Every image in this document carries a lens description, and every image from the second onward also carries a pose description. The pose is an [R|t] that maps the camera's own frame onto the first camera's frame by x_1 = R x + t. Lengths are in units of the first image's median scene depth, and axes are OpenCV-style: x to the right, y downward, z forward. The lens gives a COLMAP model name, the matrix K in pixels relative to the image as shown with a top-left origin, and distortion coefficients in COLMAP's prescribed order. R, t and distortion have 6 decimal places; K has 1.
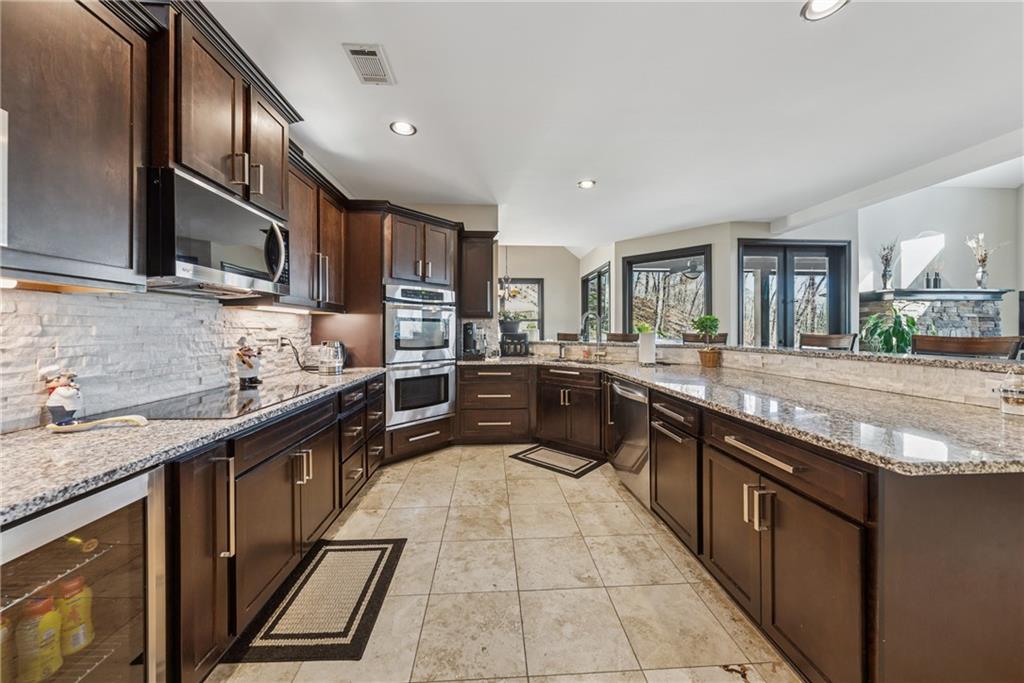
lens RADIAL K [[357.4, 0, 509.1], [0, 357.4, 328.9], [0, 0, 1]] dist [-0.001769, -0.000419]
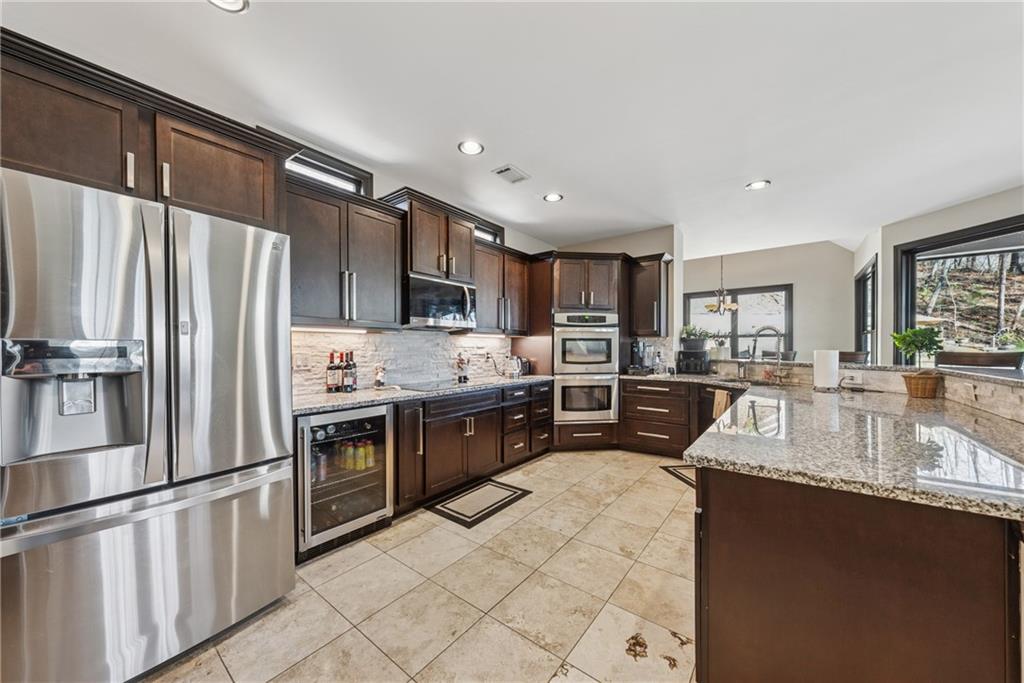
lens RADIAL K [[357.4, 0, 512.5], [0, 357.4, 347.2], [0, 0, 1]] dist [-0.001769, -0.000419]
pose [[0.755962, -0.003658, -0.654606, 0.477528], [0.005740, 0.999983, 0.001041, -0.002702], [0.654591, -0.004544, 0.755970, -0.118329]]
